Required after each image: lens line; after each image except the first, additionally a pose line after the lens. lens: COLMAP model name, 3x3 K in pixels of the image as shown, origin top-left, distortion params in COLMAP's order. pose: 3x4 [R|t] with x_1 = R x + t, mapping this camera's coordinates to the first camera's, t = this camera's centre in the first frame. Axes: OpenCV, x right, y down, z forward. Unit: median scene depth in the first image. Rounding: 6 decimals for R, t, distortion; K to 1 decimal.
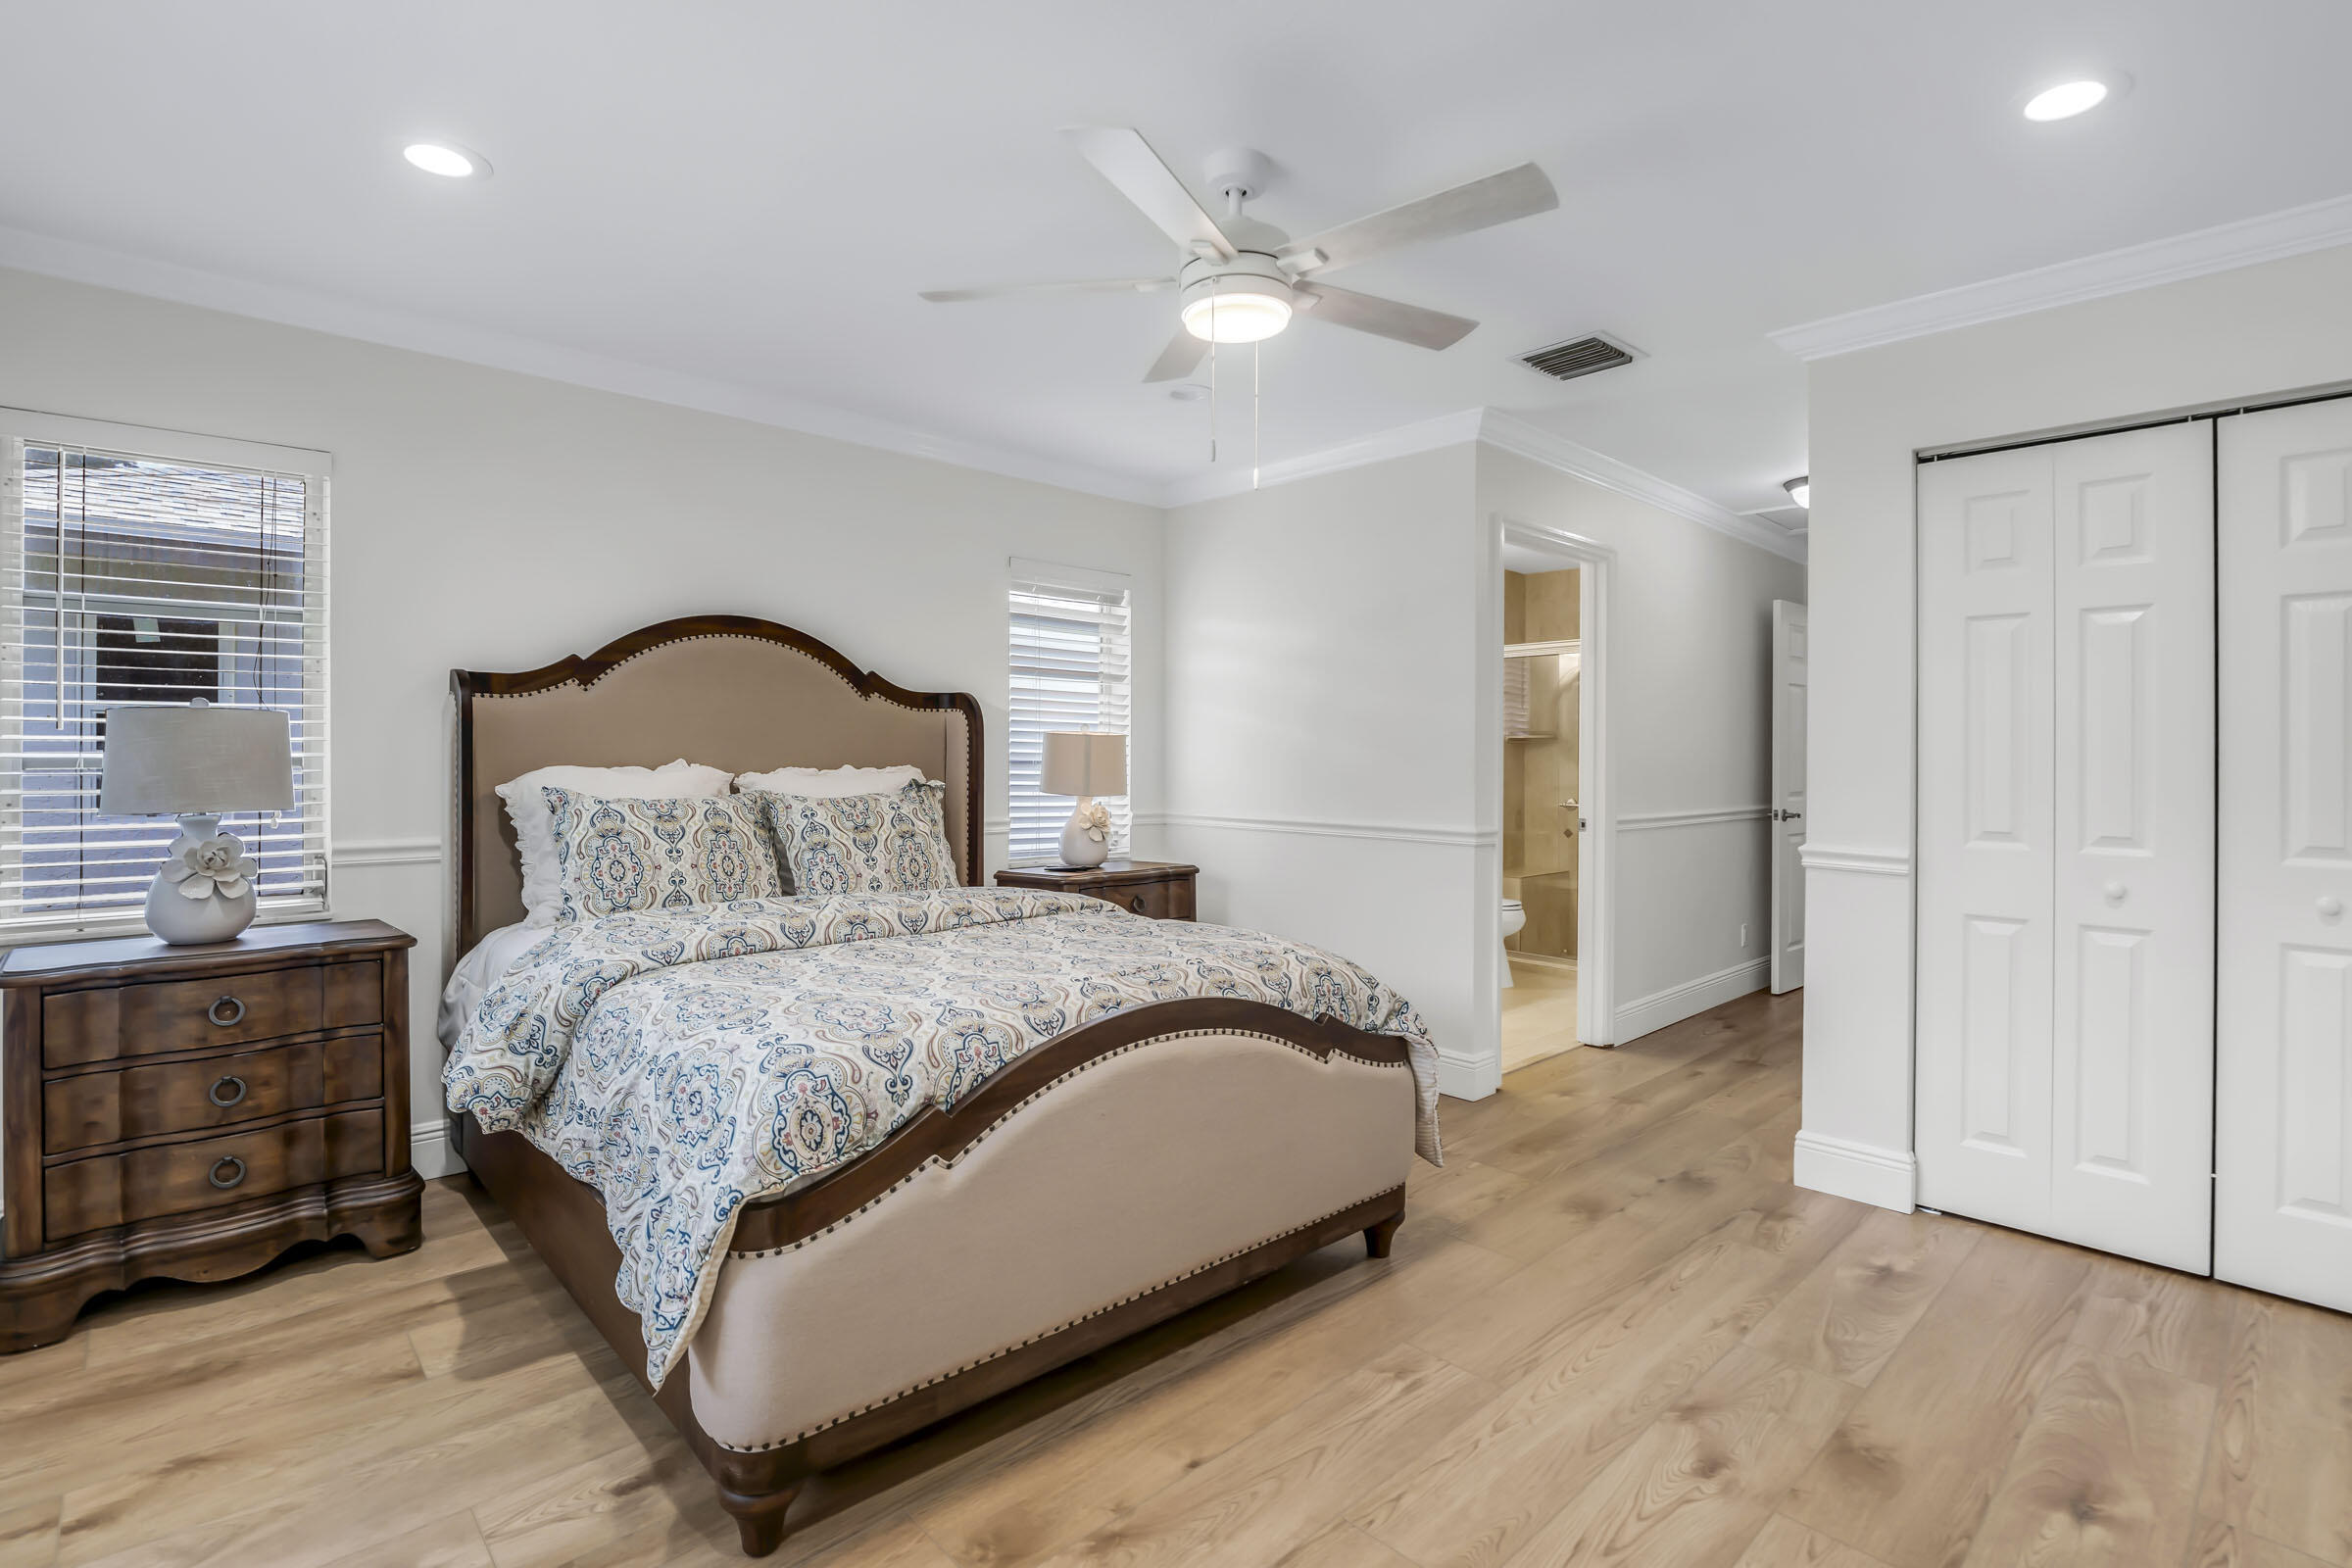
lens RADIAL K [[1116.5, 0, 1181.8], [0, 1116.5, 776.5], [0, 0, 1]] dist [-0.001205, 0.000167]
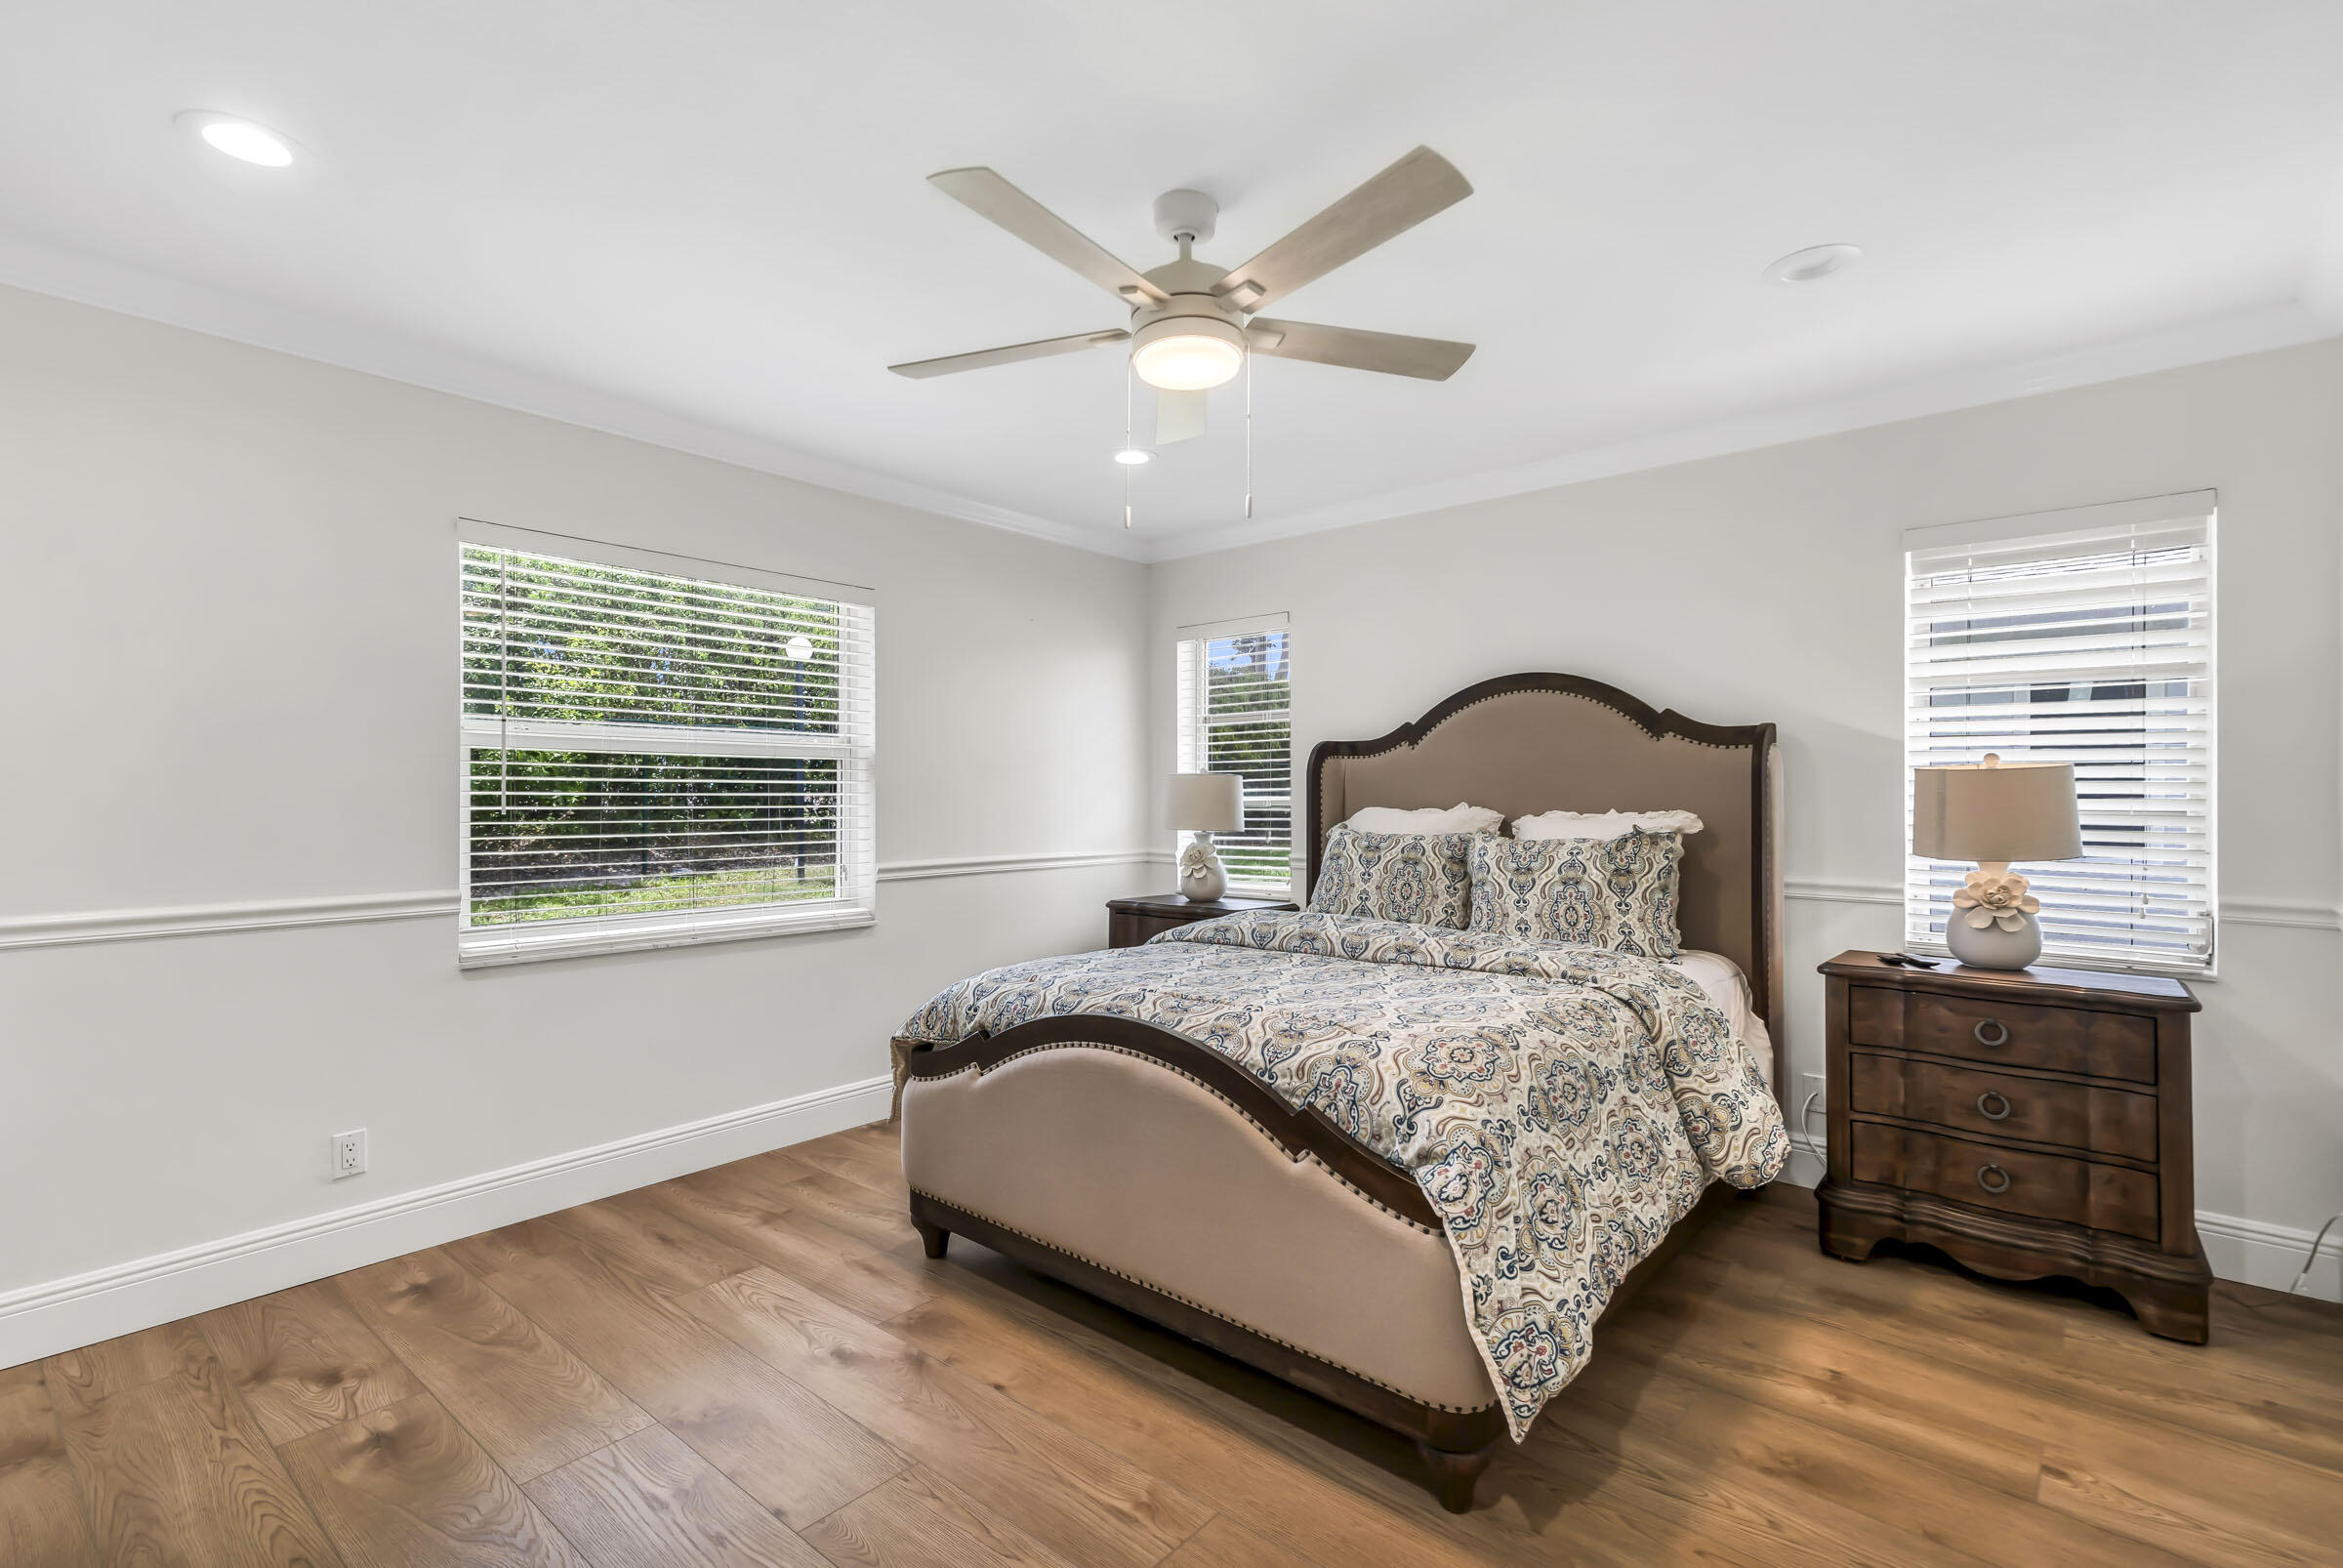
lens RADIAL K [[1041.1, 0, 1177.2], [0, 1041.1, 795.3], [0, 0, 1]] dist [0.020755, -0.000132]
pose [[0.118310, -0.006516, -0.992955, 0.638799], [-0.017789, 0.999804, -0.008680, -0.008934], [0.992817, 0.018691, 0.118171, 0.574205]]
